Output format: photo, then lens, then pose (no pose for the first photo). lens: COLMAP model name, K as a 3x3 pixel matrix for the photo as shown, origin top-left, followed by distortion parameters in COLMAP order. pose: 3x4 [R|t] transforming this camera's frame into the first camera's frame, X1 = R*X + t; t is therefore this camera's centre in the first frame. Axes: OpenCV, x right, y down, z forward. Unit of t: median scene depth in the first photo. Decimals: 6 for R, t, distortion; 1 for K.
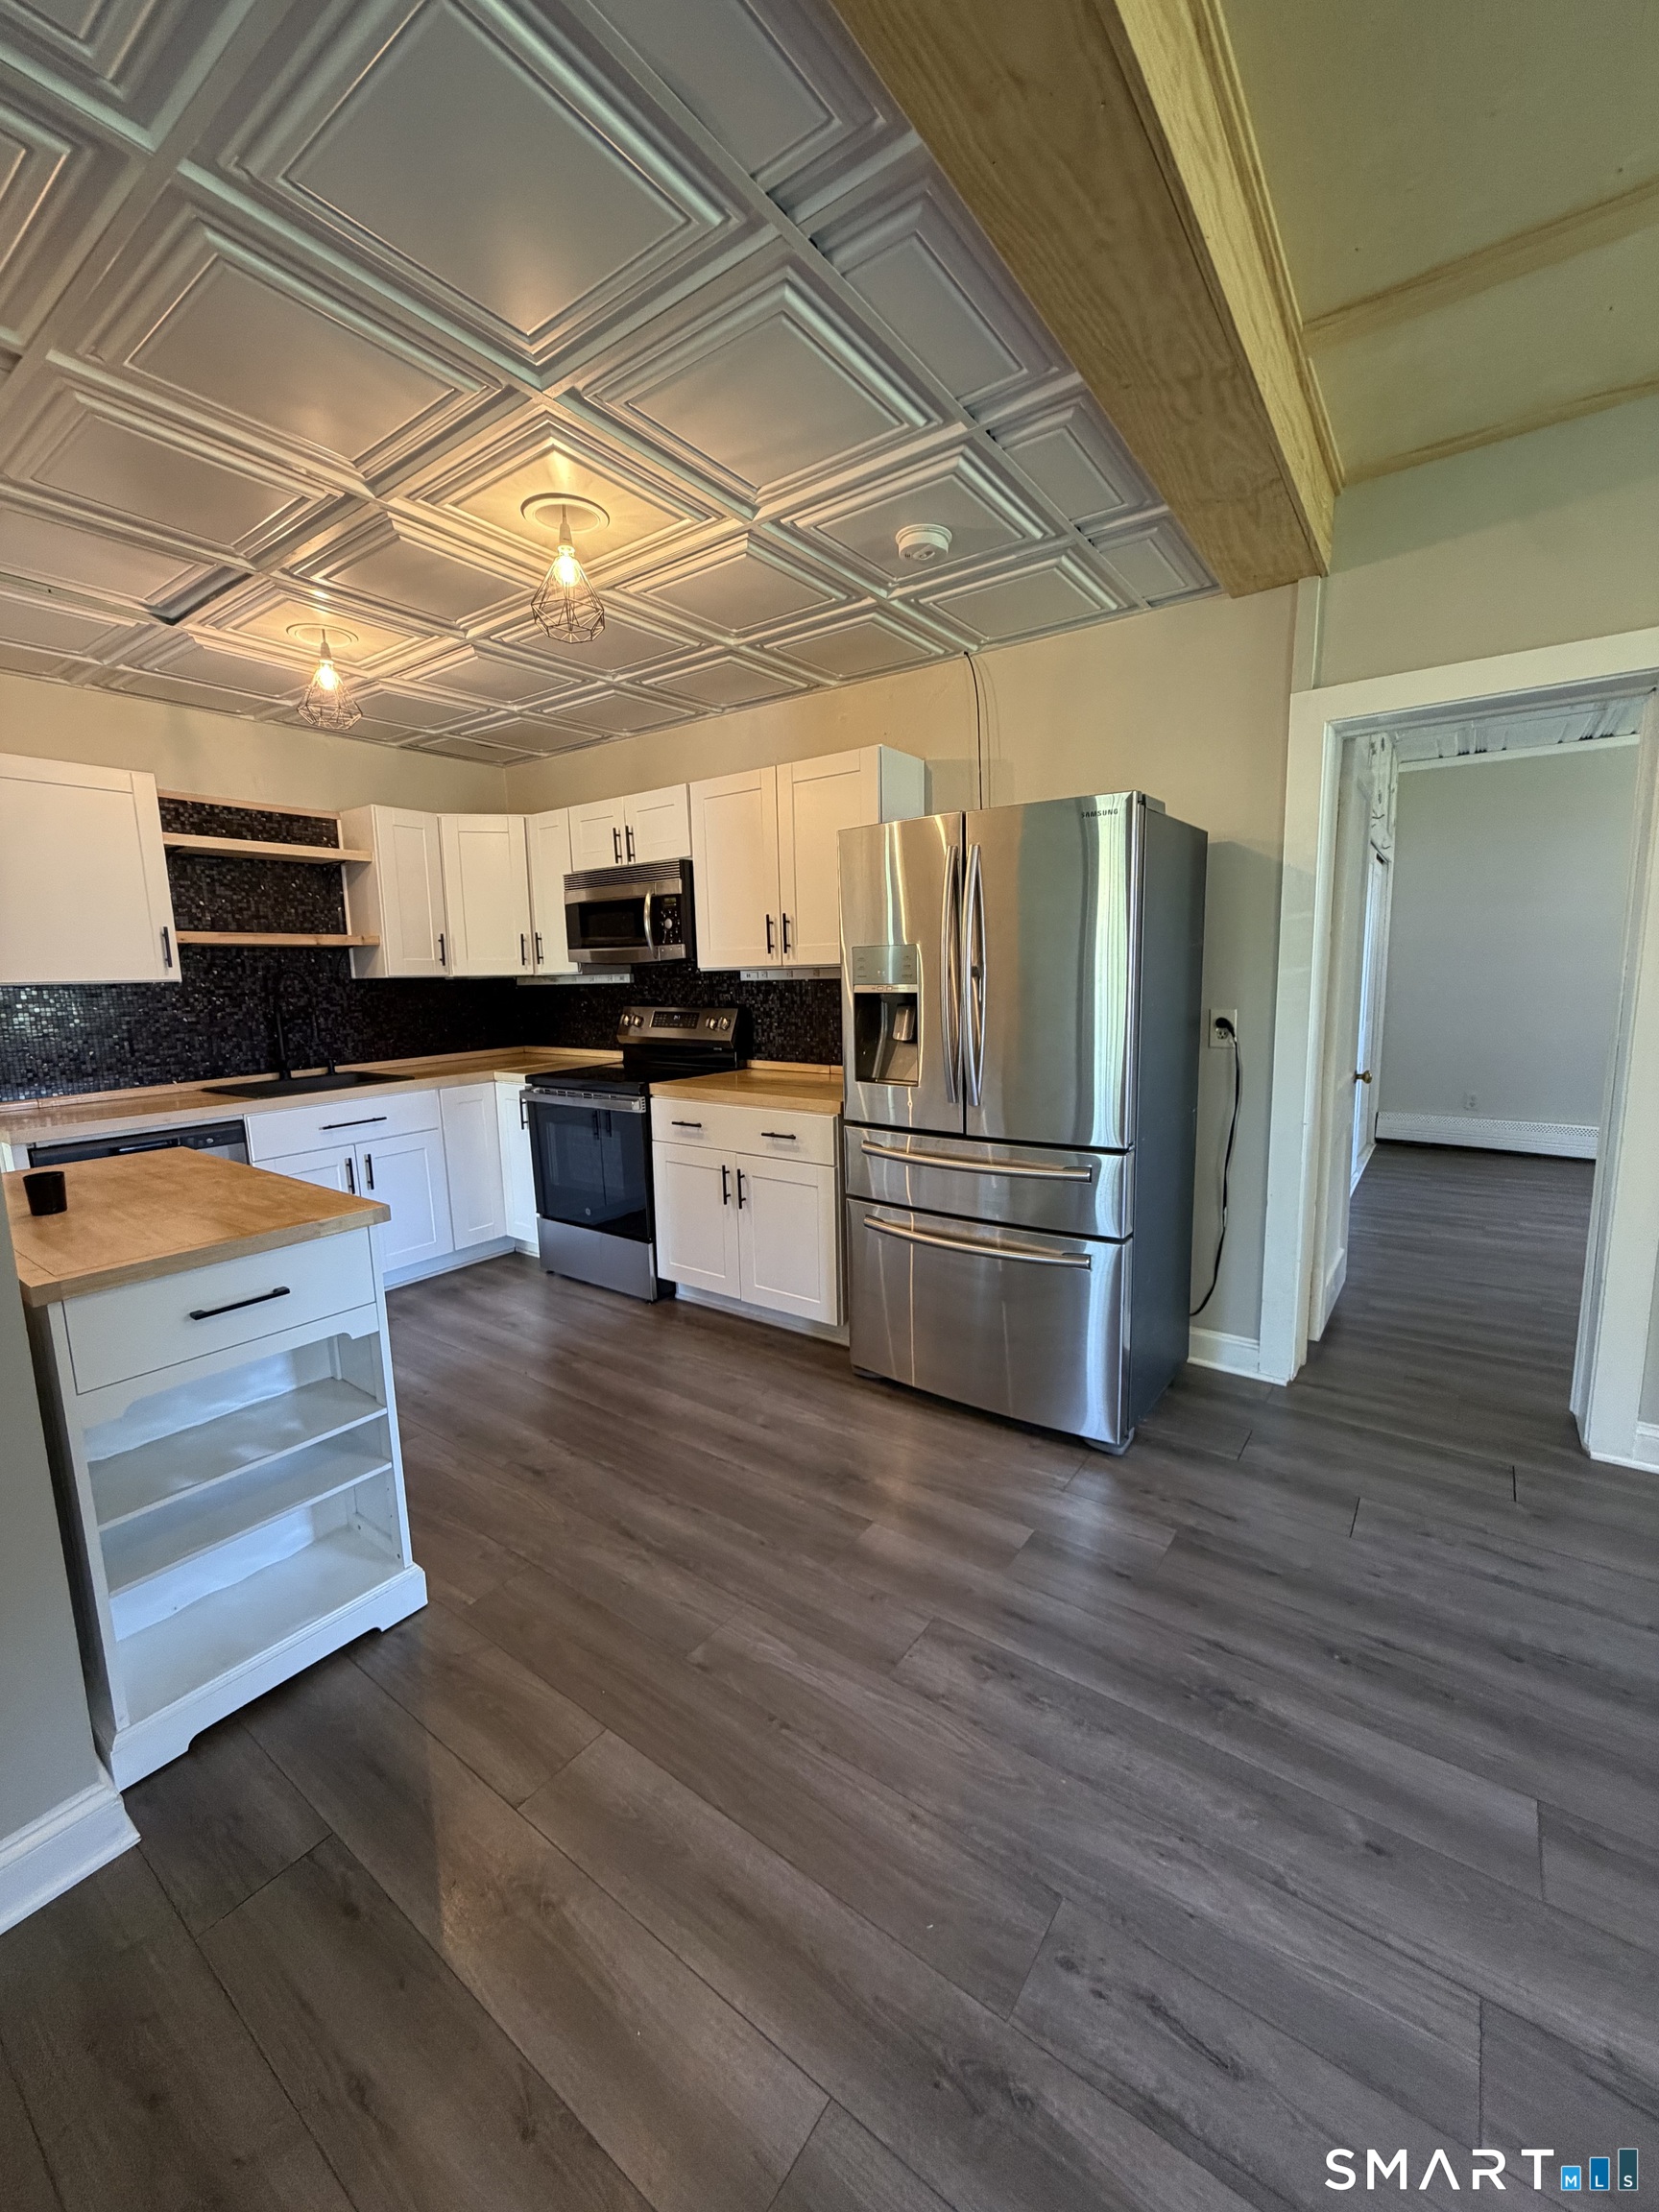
lens RADIAL K [[885.4, 0, 830.2], [0, 885.4, 1099.8], [0, 0, 1]] dist [0.001124, -0.000016]
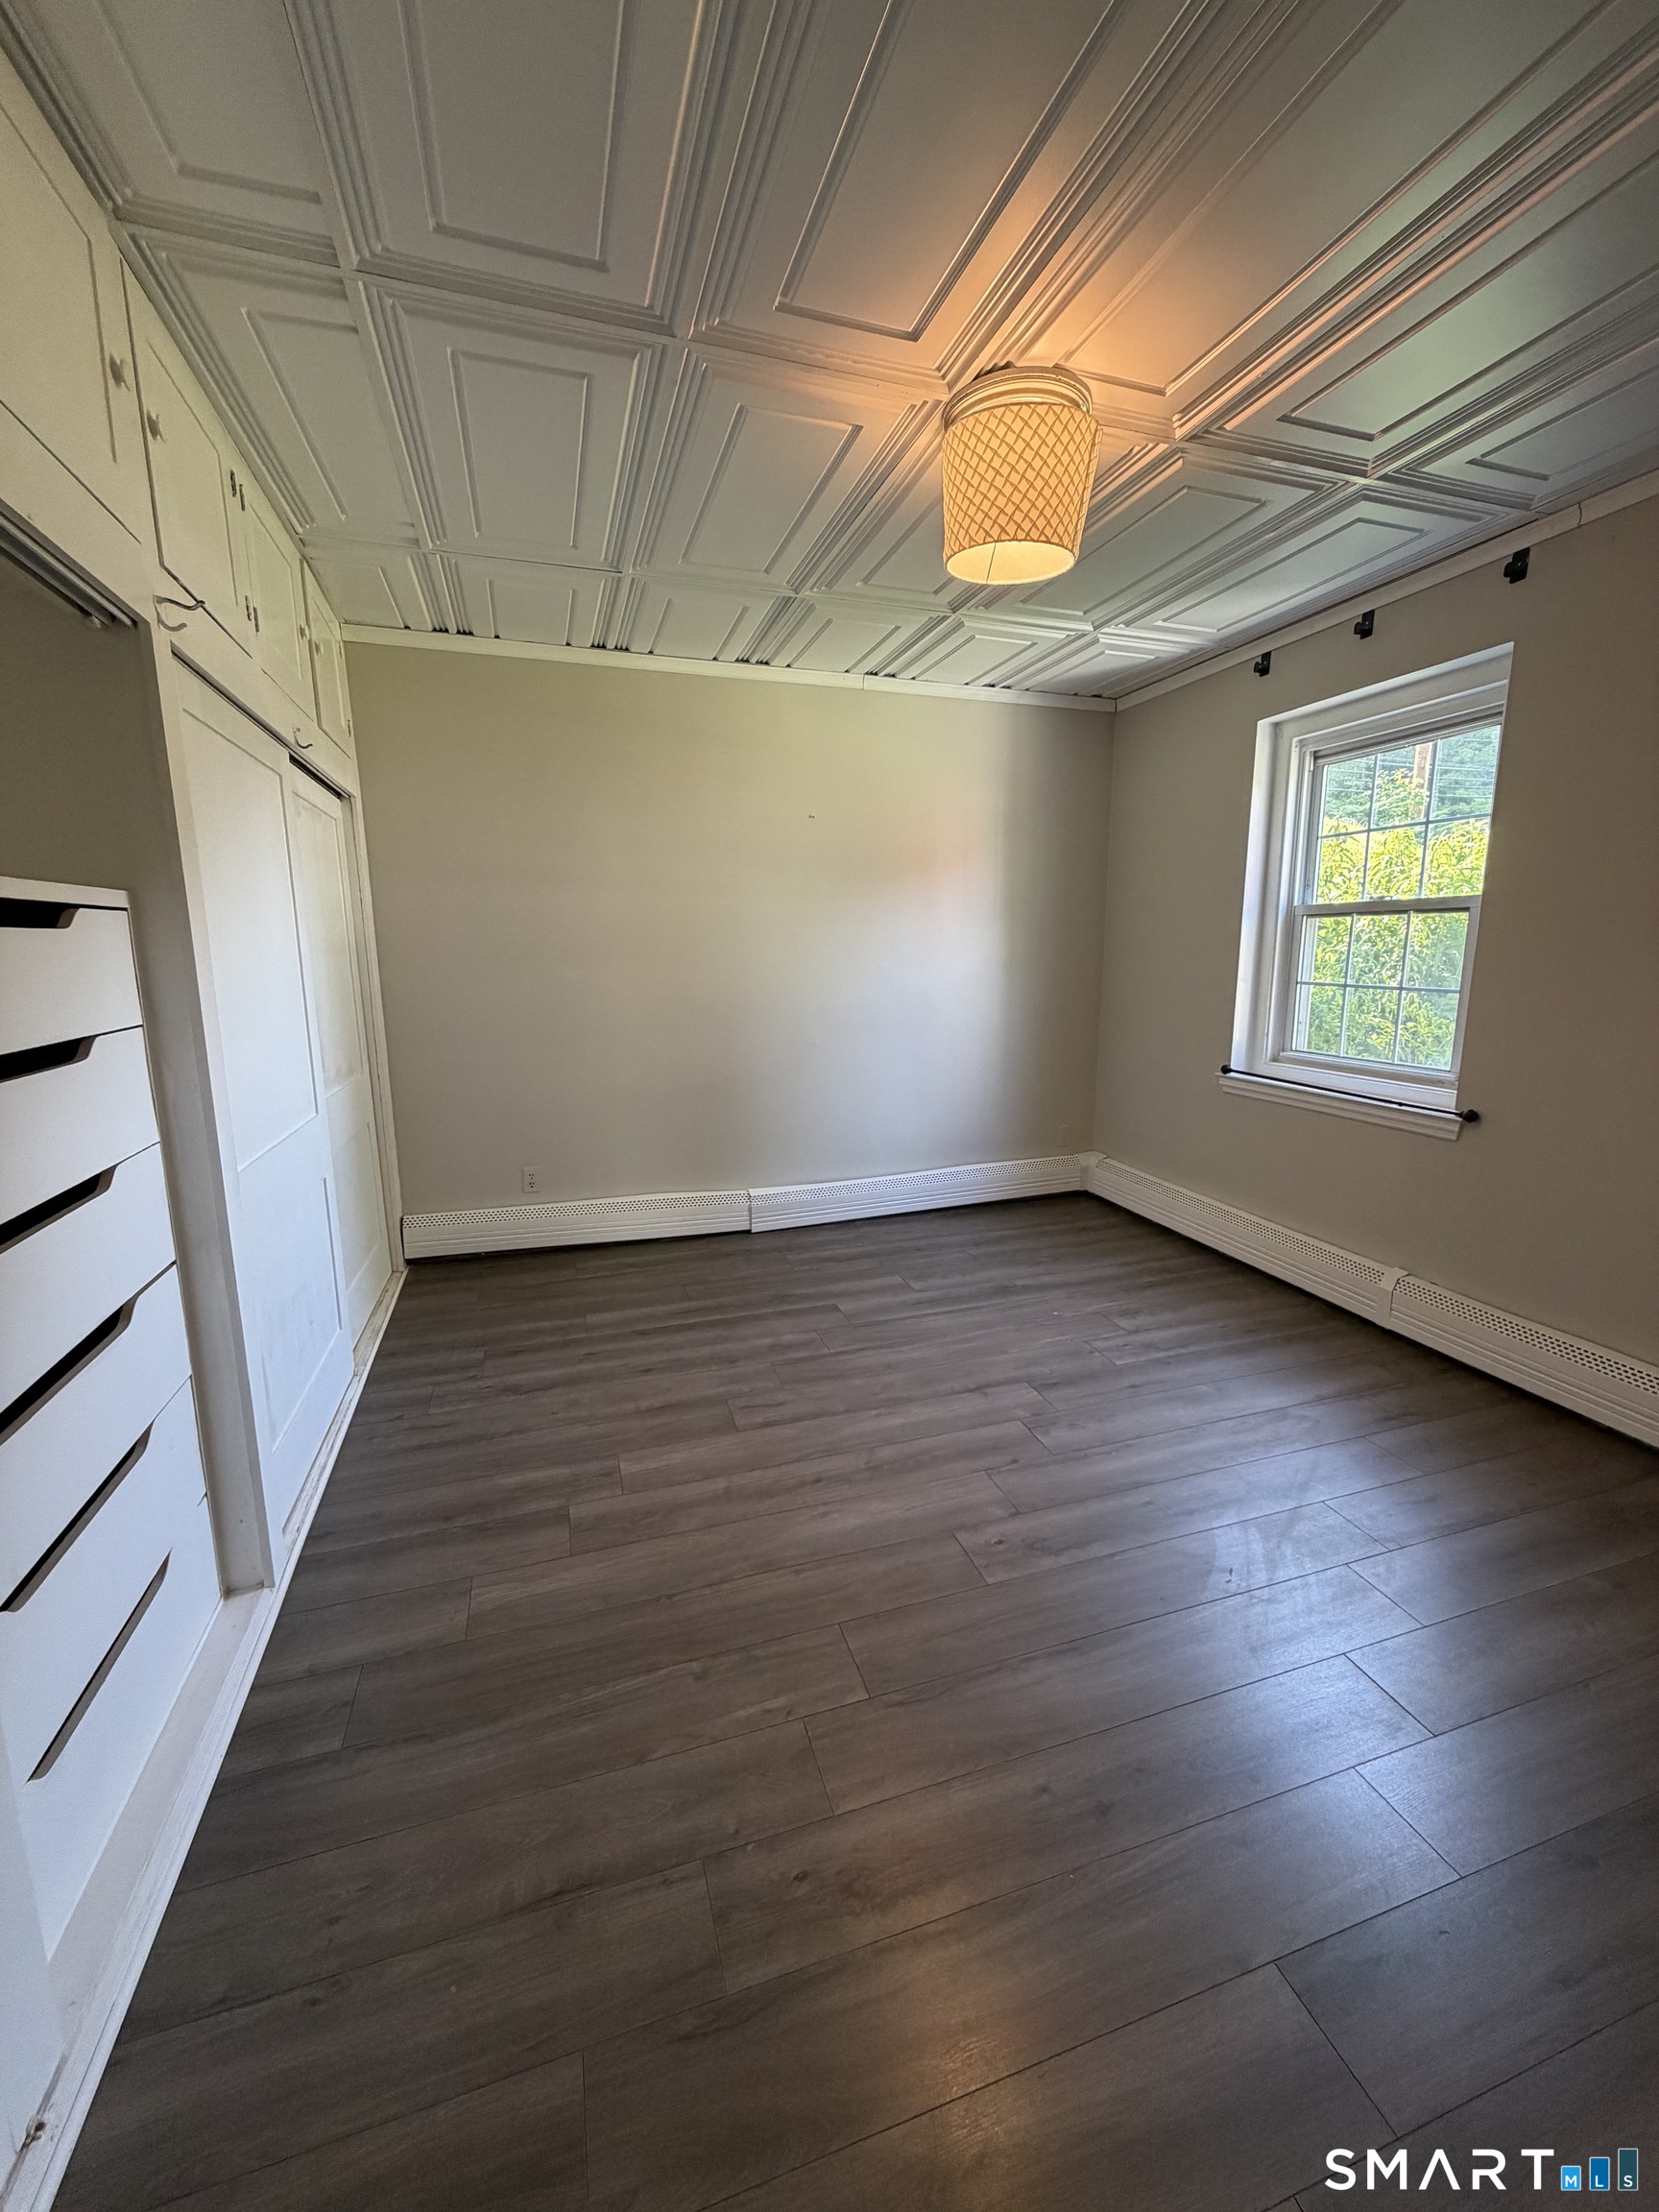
lens RADIAL K [[885.4, 0, 829.2], [0, 885.4, 1102.6], [0, 0, 1]] dist [0.001124, -0.000016]
pose [[0.591530, -0.121948, 0.797007, 0.332162], [0.110587, 0.991425, 0.069619, -0.077193], [-0.798663, 0.046957, 0.599944, 0.416783]]
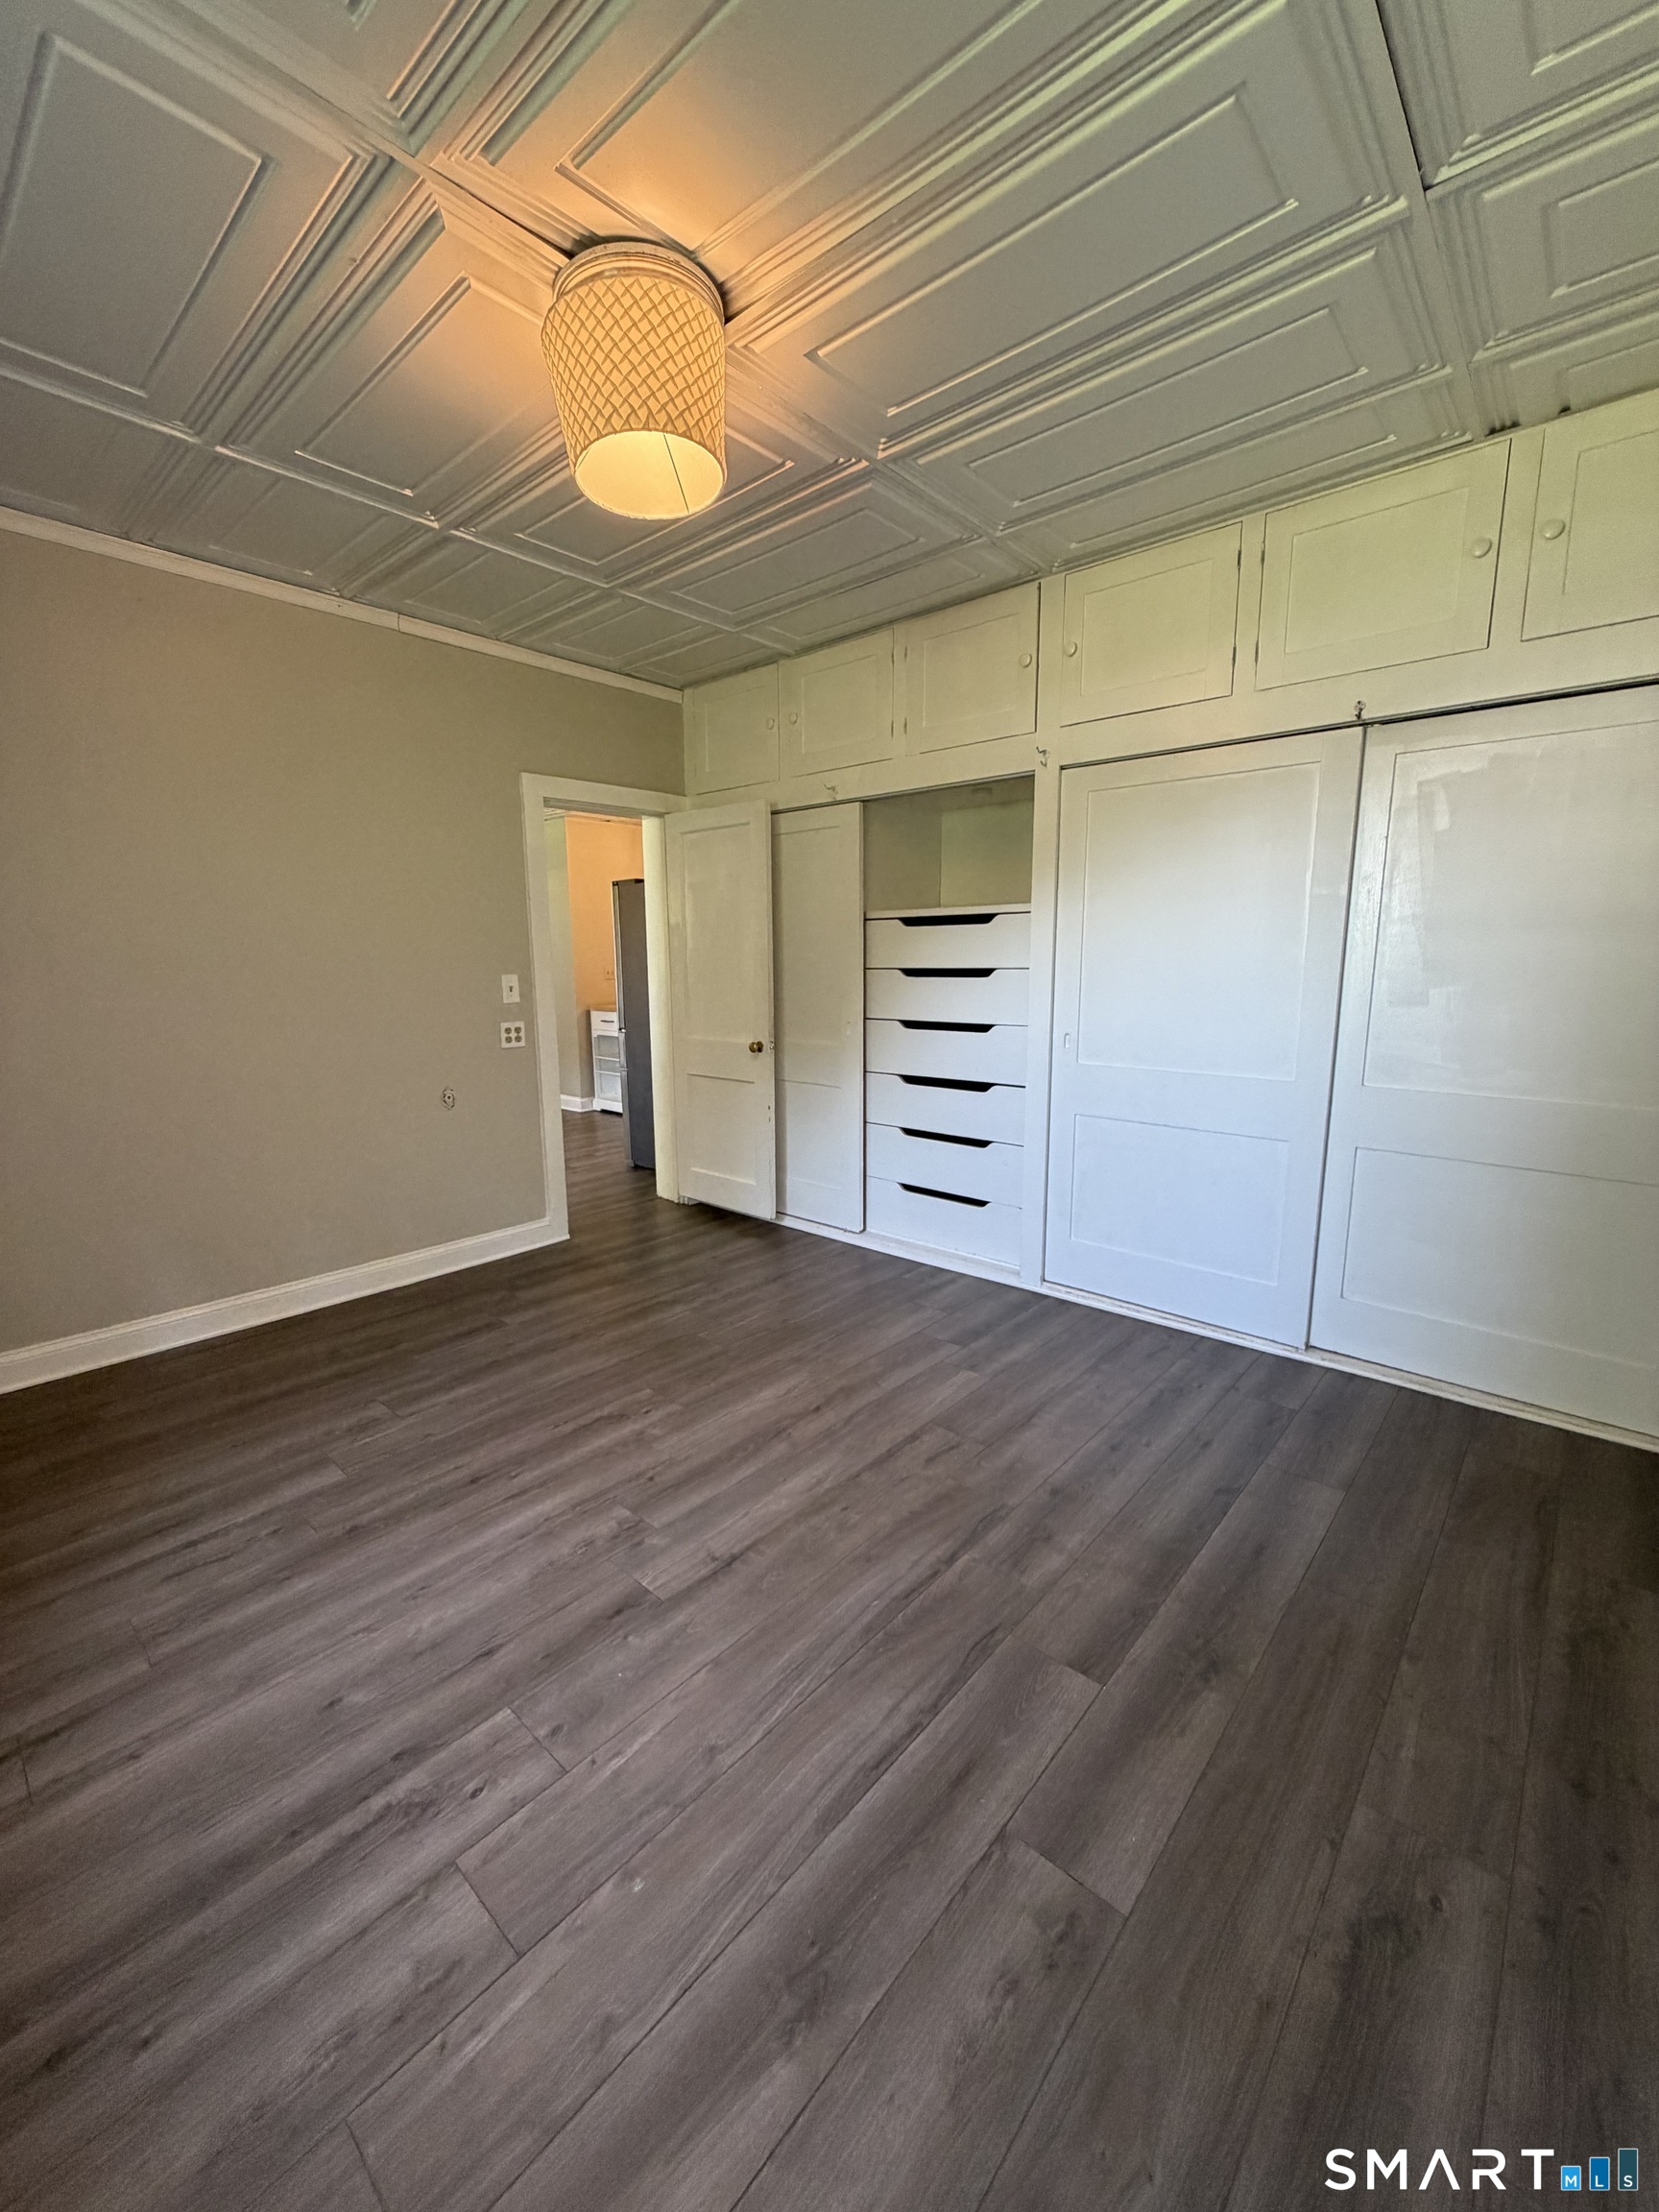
lens RADIAL K [[885.4, 0, 828.4], [0, 885.4, 1106.0], [0, 0, 1]] dist [0.001124, -0.000016]
pose [[-0.101907, 0.195516, -0.975391, 0.995940], [-0.136805, 0.968426, 0.208413, -0.119578], [0.985342, 0.154677, -0.071941, 0.669601]]
